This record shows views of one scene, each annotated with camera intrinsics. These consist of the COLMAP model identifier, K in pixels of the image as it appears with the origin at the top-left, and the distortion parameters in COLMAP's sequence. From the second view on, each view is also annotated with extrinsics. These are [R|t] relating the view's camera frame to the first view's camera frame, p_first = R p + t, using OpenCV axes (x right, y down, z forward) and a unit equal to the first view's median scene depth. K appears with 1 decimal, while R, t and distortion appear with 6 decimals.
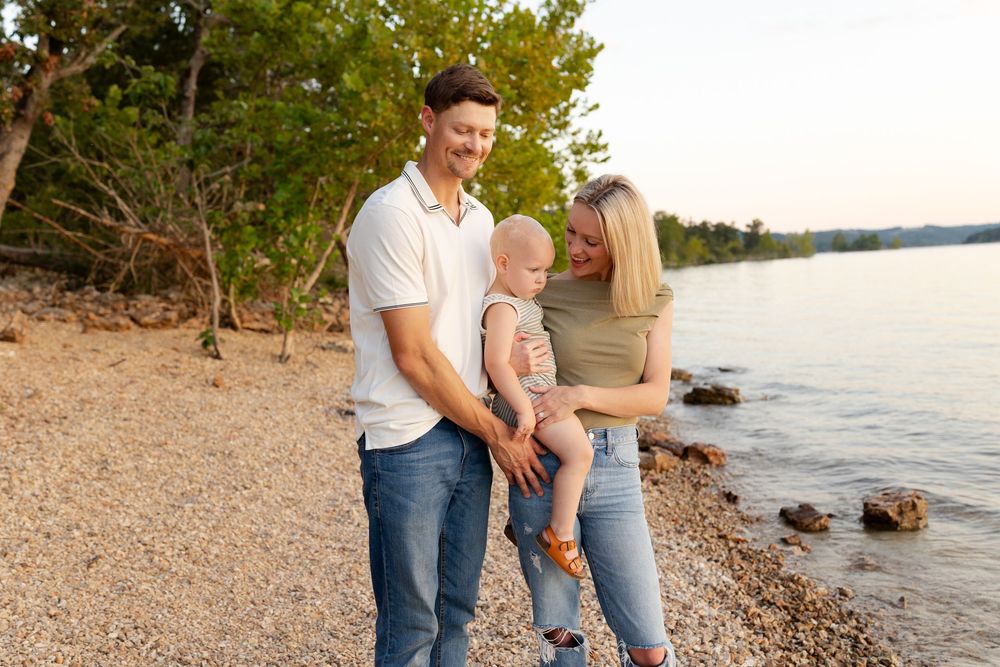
lens RADIAL K [[953.9, 0, 497.3], [0, 953.9, 333.4], [0, 0, 1]] dist [0.001047, 0.000000]
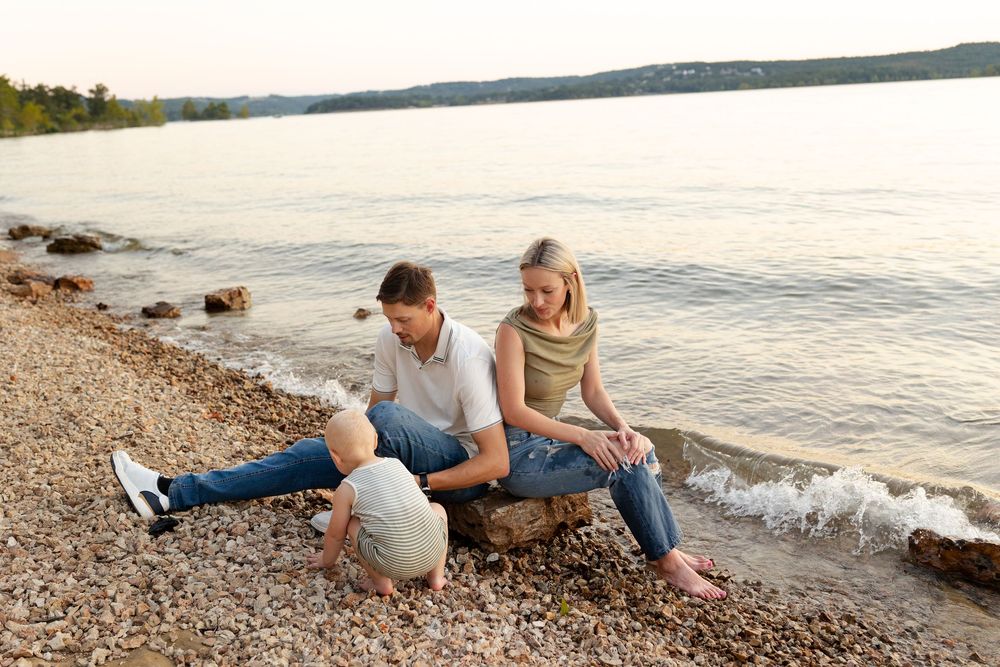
lens RADIAL K [[953.9, 0, 498.8], [0, 953.9, 341.9], [0, 0, 1]] dist [0.001047, 0.000000]
pose [[0.797454, -0.130473, 0.589104, -0.038271], [0.045333, 0.986537, 0.157130, 0.021464], [-0.601674, -0.098598, 0.792633, -0.142933]]
